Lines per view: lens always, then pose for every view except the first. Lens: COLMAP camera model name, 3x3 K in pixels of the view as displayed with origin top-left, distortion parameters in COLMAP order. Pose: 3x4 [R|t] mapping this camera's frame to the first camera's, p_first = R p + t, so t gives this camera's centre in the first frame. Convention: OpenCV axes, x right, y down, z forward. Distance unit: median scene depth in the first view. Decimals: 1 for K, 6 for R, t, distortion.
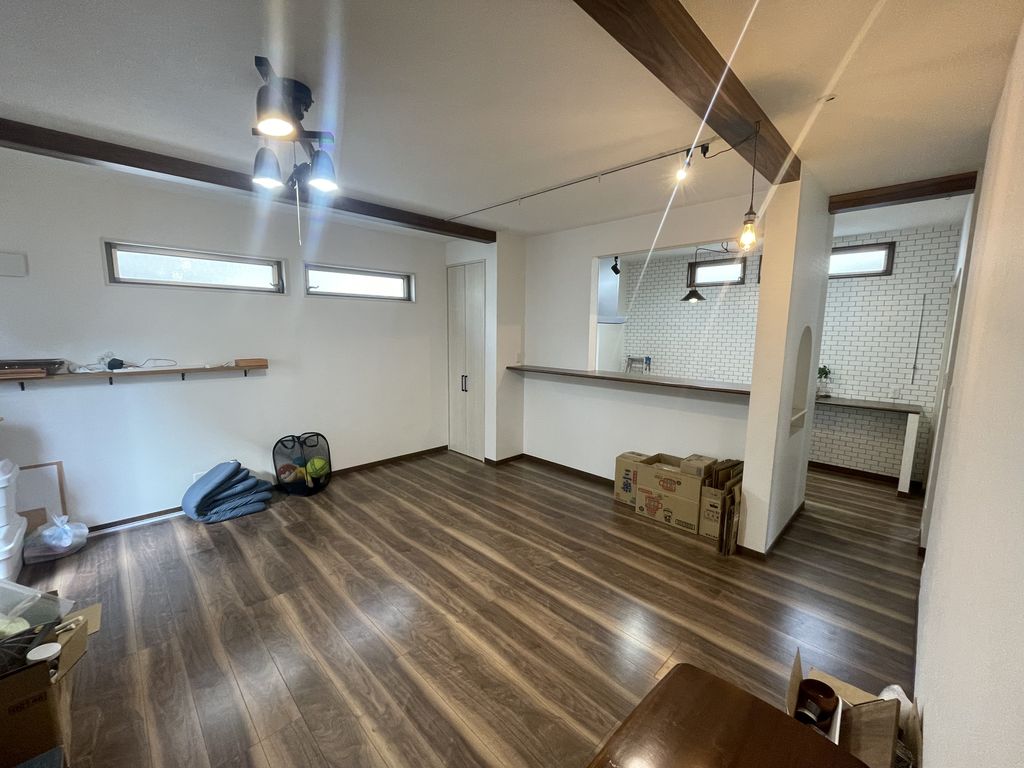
lens RADIAL K [[414.9, 0, 510.2], [0, 414.9, 382.6], [0, 0, 1]] dist [-0.001415, -0.000314]
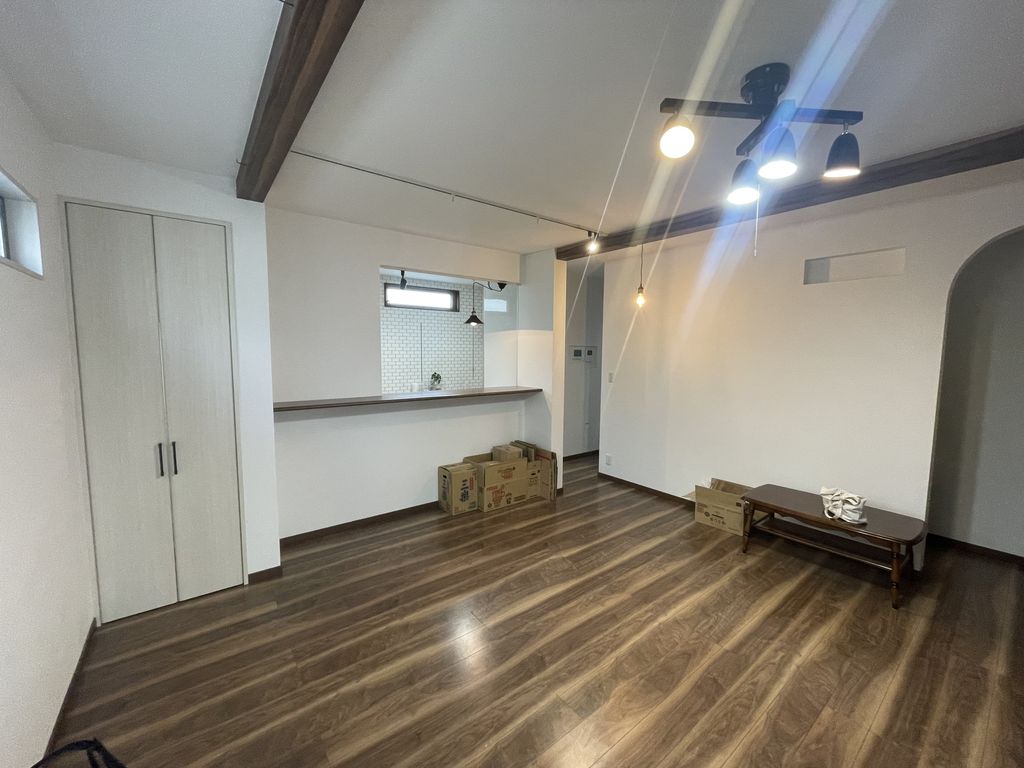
lens RADIAL K [[414.9, 0, 509.0], [0, 414.9, 388.3], [0, 0, 1]] dist [-0.001415, -0.000314]
pose [[0.118545, -0.104970, 0.987385, -0.803874], [0.120362, 0.988583, 0.090646, -0.115836], [-0.985627, 0.108097, 0.129826, 0.801022]]
